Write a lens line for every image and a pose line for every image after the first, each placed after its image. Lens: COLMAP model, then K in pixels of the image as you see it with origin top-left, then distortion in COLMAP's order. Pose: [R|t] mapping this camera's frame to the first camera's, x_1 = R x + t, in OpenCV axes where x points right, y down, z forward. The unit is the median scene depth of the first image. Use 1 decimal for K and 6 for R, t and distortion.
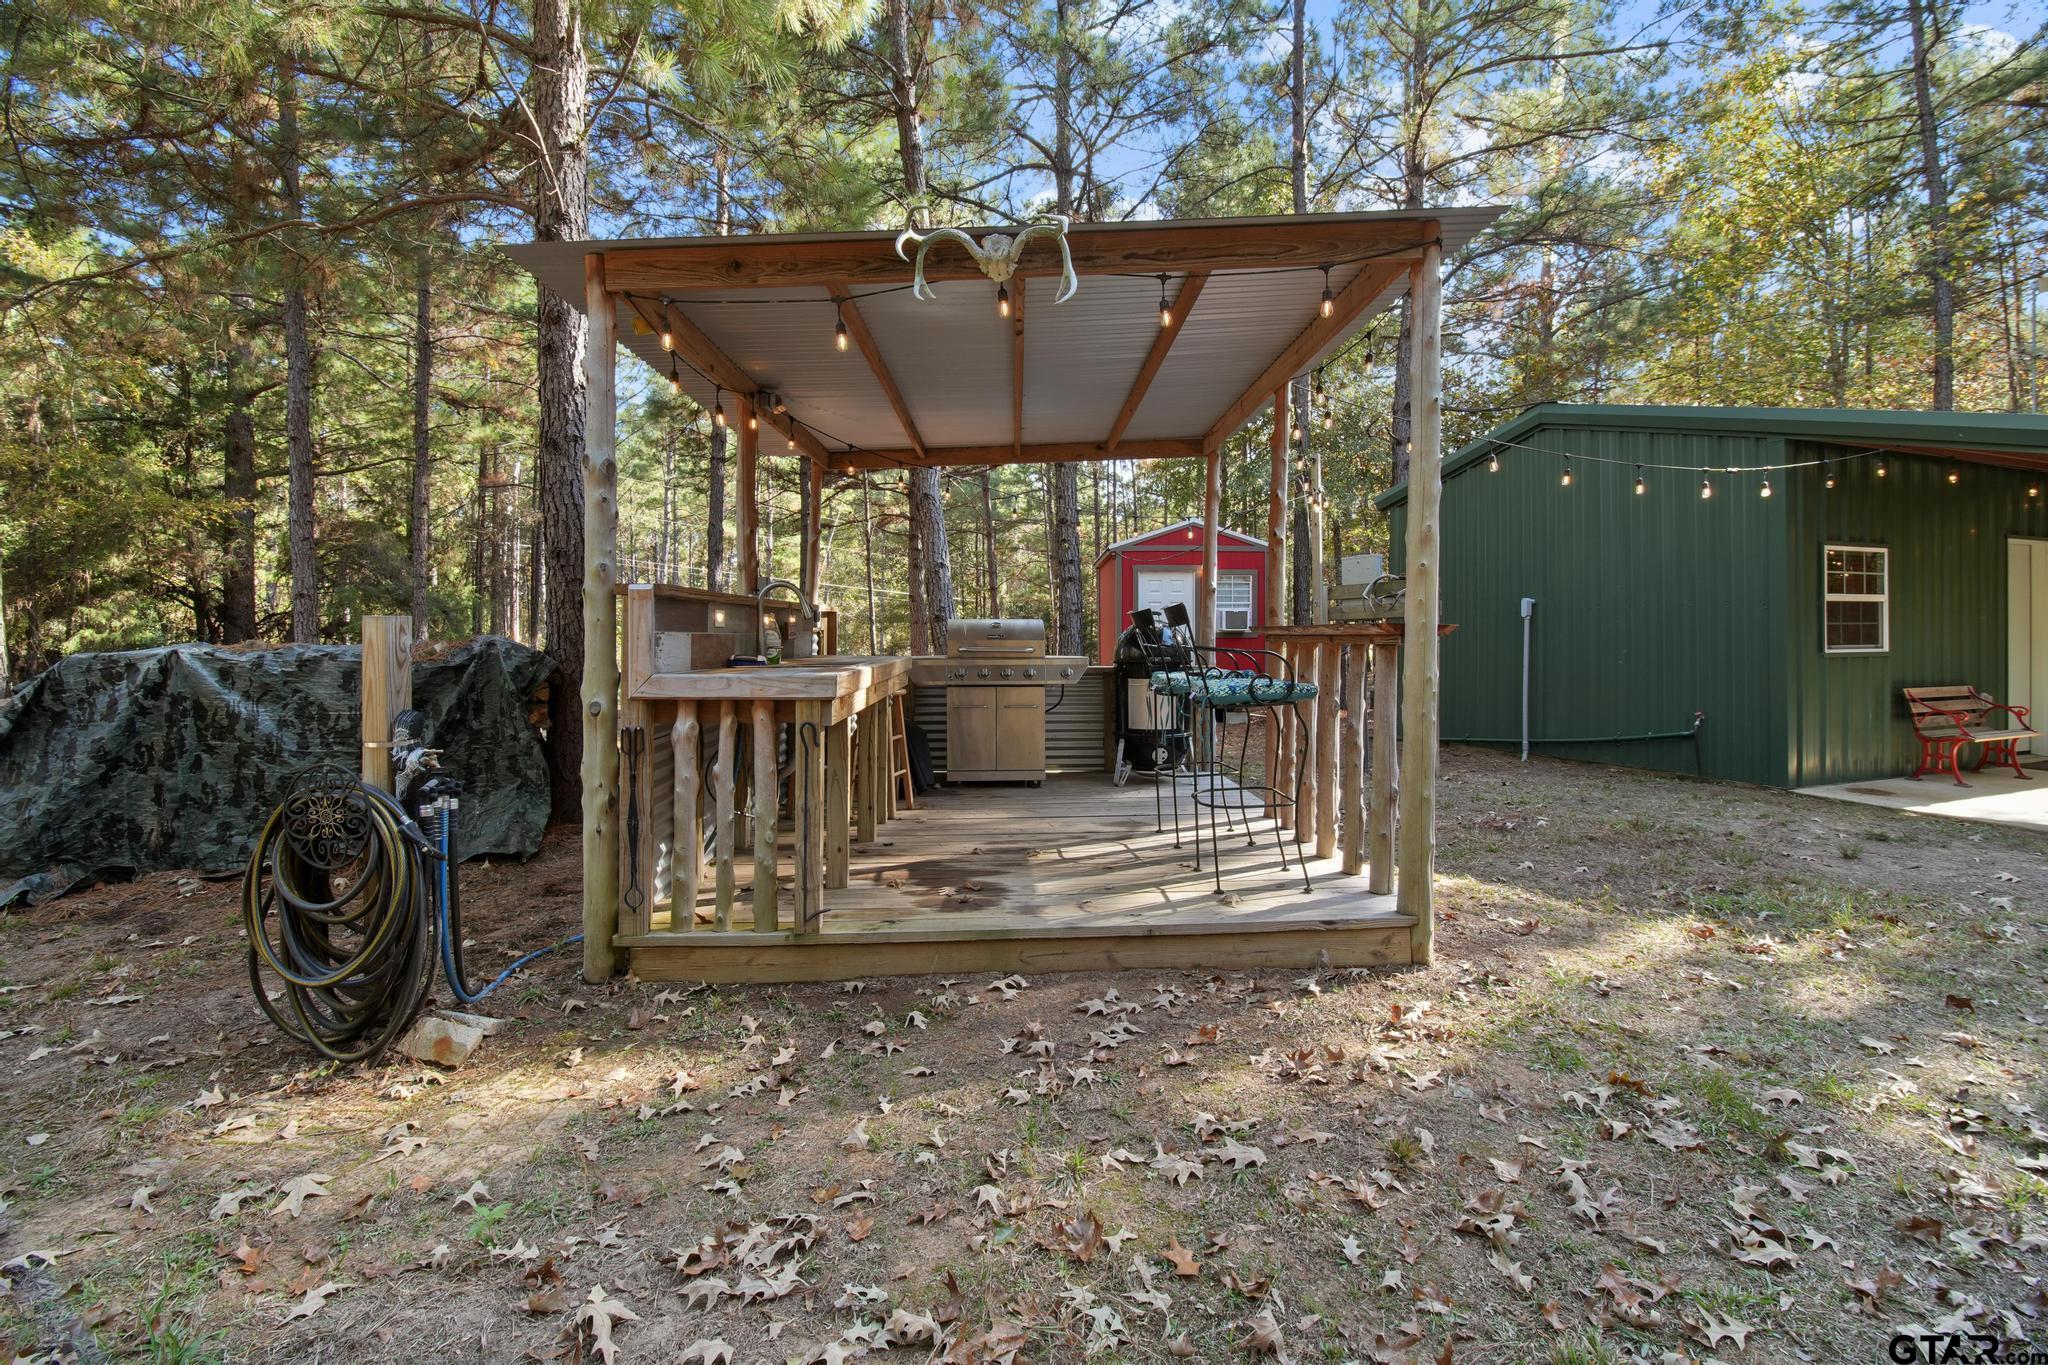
lens RADIAL K [[903.2, 0, 1029.8], [0, 903.2, 646.6], [0, 0, 1]] dist [0.002835, -0.016089]
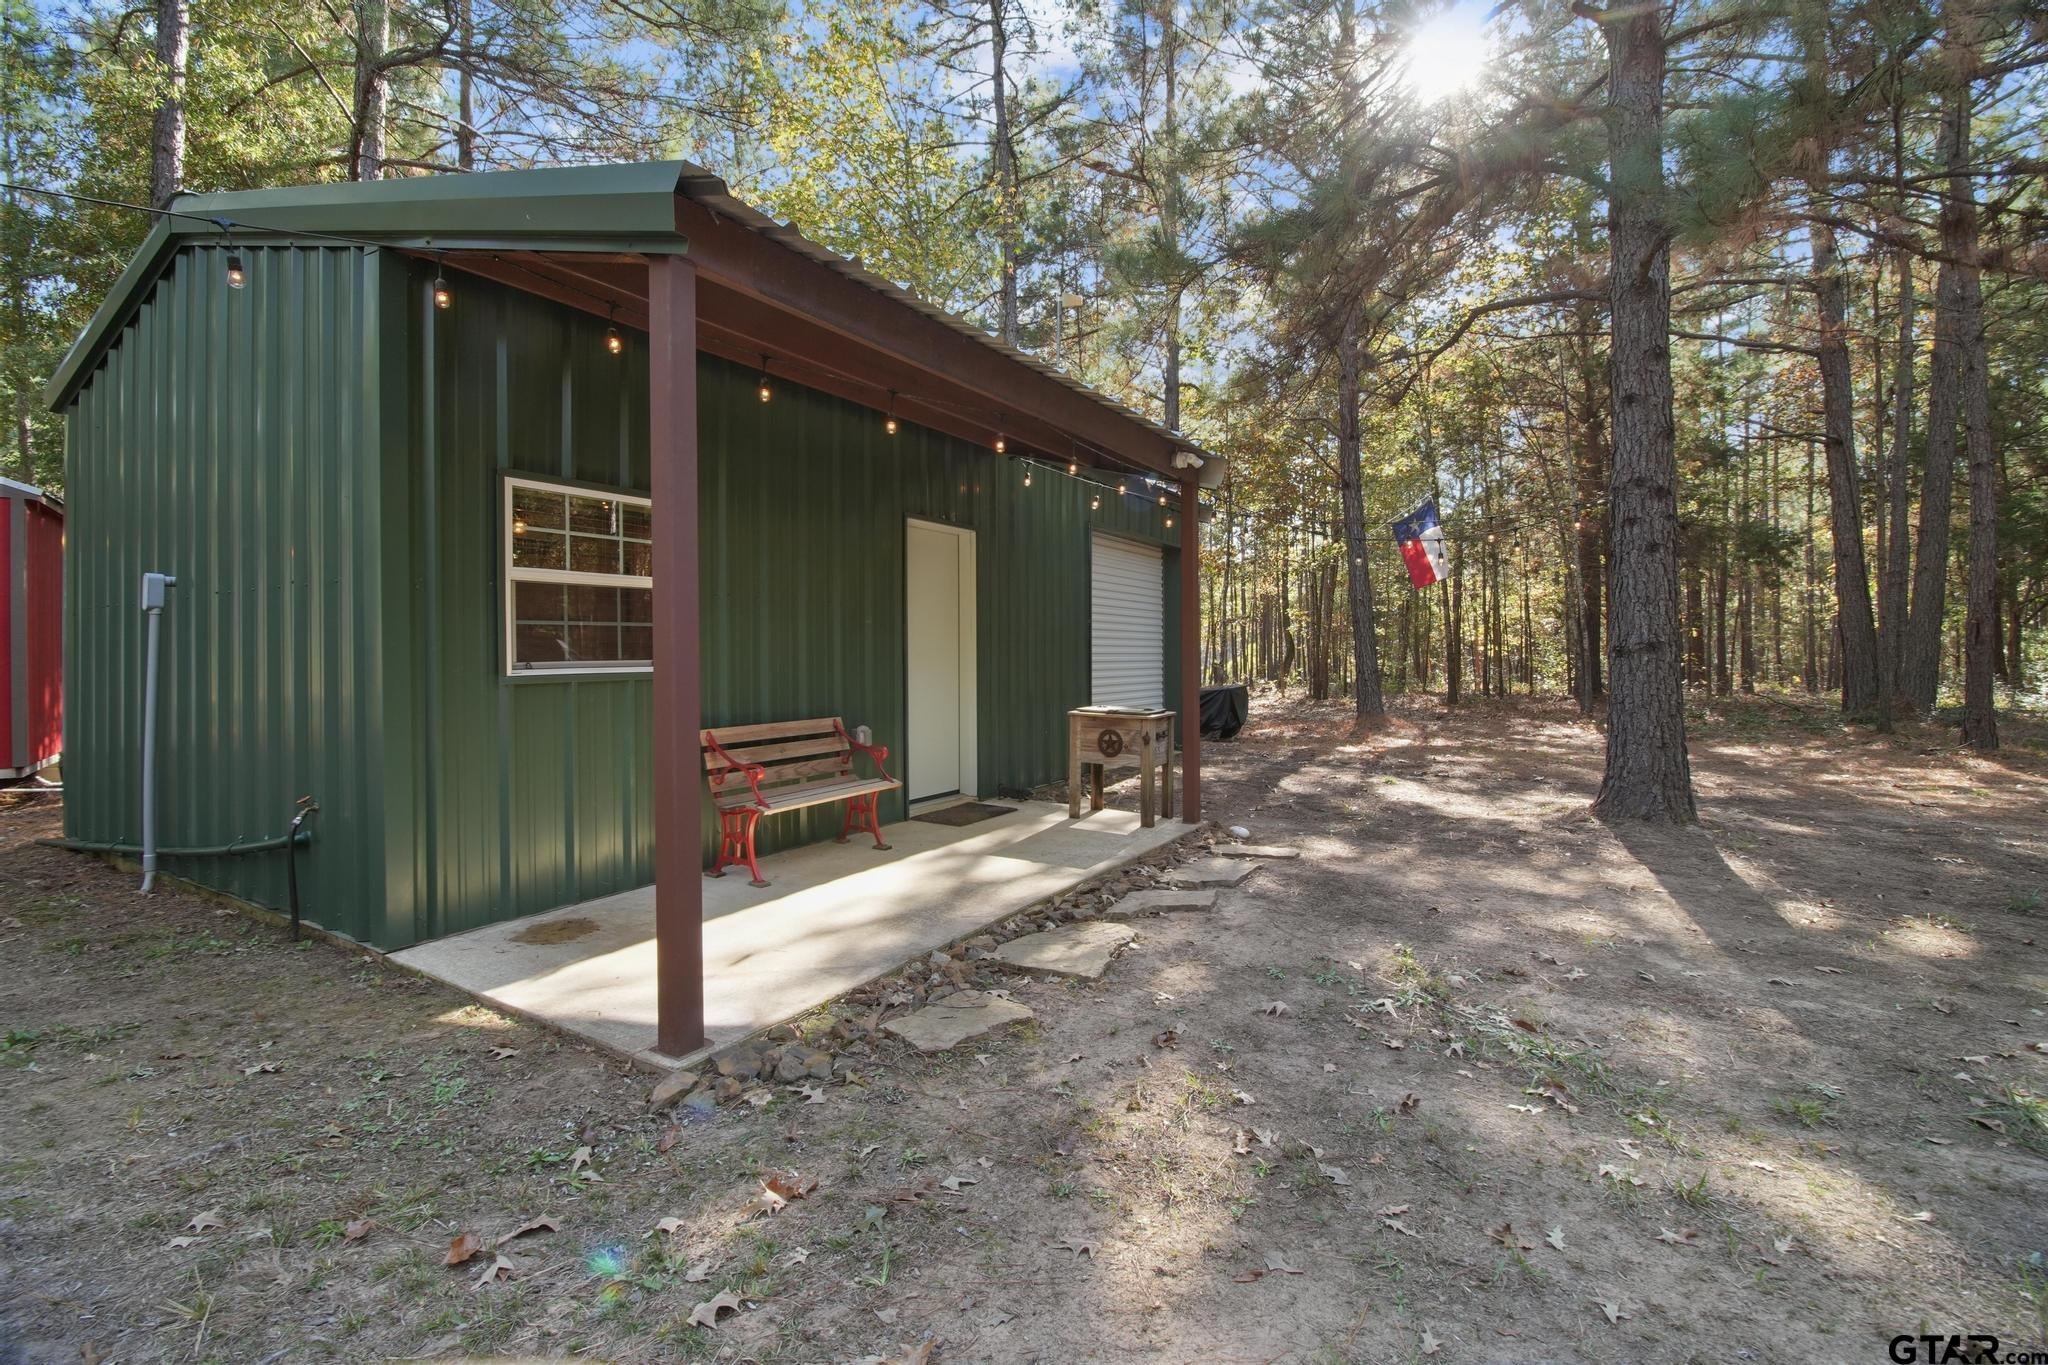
lens RADIAL K [[903.2, 0, 1029.8], [0, 903.2, 646.6], [0, 0, 1]] dist [0.002835, -0.016089]
pose [[0.774111, 0.003824, 0.633038, 0.756465], [0.006962, 0.999870, -0.014554, -0.000551], [-0.633012, 0.015673, 0.773984, 0.363536]]
